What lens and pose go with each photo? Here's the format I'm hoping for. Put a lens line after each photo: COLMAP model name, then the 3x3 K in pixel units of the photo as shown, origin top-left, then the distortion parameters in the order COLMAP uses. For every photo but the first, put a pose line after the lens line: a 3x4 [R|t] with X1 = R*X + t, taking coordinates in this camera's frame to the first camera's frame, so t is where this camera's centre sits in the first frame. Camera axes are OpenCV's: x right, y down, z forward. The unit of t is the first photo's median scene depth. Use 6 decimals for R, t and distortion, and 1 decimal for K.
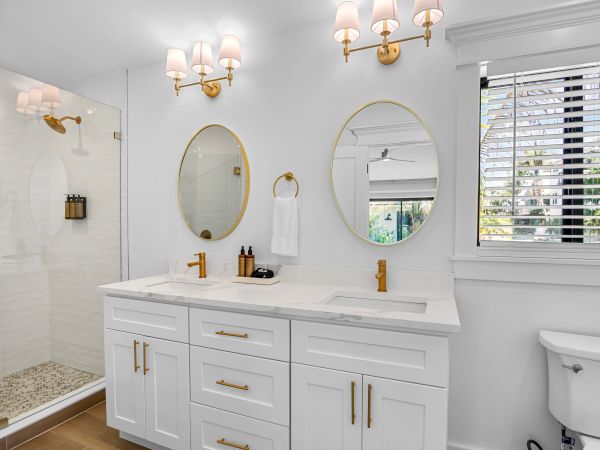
lens RADIAL K [[334.8, 0, 301.5], [0, 334.8, 220.2], [0, 0, 1]] dist [-0.004071, -0.000201]
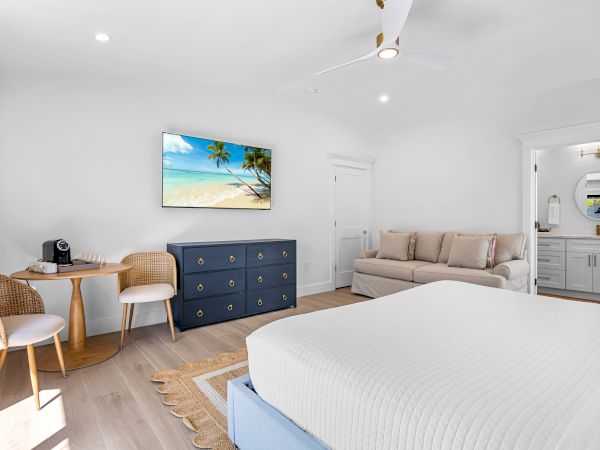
lens RADIAL K [[334.8, 0, 301.5], [0, 334.8, 220.2], [0, 0, 1]] dist [-0.004071, -0.000201]
pose [[0.880364, -0.023441, -0.473720, -0.594714], [0.028965, 0.999571, 0.004366, -0.004319], [0.473414, -0.017565, 0.880665, -2.507089]]
